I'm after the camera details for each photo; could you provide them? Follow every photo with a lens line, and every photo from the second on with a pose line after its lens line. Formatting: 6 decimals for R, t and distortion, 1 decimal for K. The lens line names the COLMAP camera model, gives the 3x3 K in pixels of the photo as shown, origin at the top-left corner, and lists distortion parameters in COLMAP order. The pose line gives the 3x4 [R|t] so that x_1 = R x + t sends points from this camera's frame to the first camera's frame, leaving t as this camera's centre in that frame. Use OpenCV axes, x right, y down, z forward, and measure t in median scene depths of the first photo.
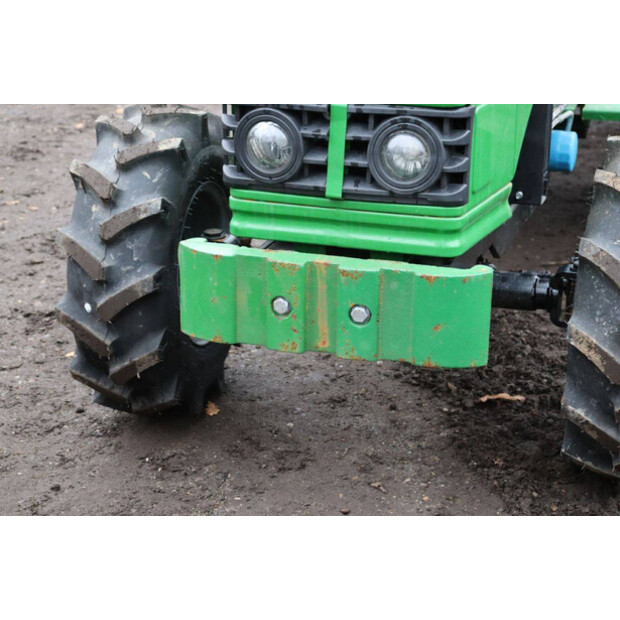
lens RADIAL K [[1462.1, 0, 308.7], [0, 1462.1, 299.7], [0, 0, 1]] dist [0.382761, 0.000000]
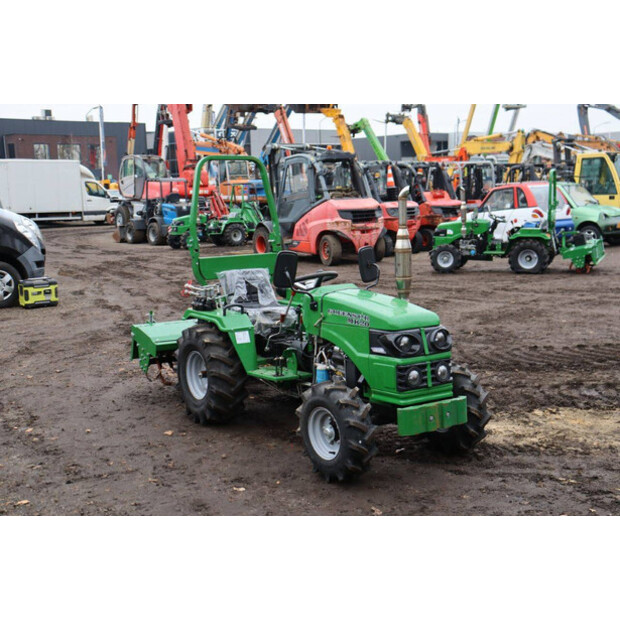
lens RADIAL K [[827.7, 0, 311.4], [0, 827.7, 307.1], [0, 0, 1]] dist [0.066133, 0.000000]
pose [[0.639909, -0.115519, 0.759718, -1.714813], [0.293889, 0.950268, -0.103049, -0.131306], [-0.710032, 0.289215, 0.642035, -0.187913]]
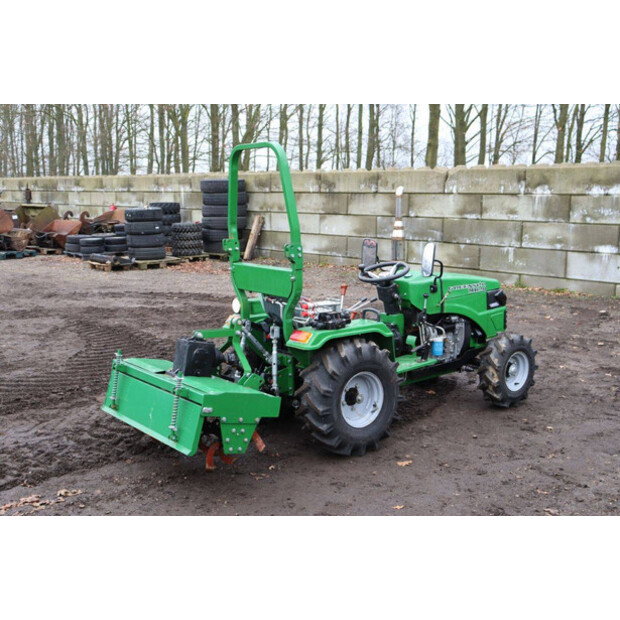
lens RADIAL K [[772.1, 0, 311.1], [0, 772.1, 310.8], [0, 0, 1]] dist [0.024212, 0.000000]
pose [[-0.826438, -0.105188, 0.553115, -0.988152], [0.190699, 0.872032, 0.450771, -1.518633], [-0.529750, 0.478012, -0.700621, 3.322498]]
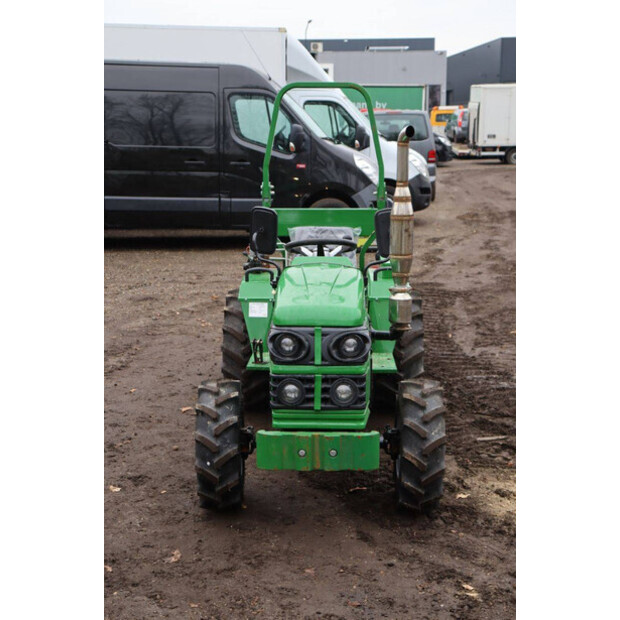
lens RADIAL K [[946.8, 0, 310.9], [0, 946.8, 312.9], [0, 0, 1]] dist [0.137147, 0.000000]
pose [[0.958557, -0.046335, 0.281107, -0.462421], [0.094627, 0.982451, -0.160733, 0.032407], [-0.268726, 0.180672, 0.946120, -0.647845]]
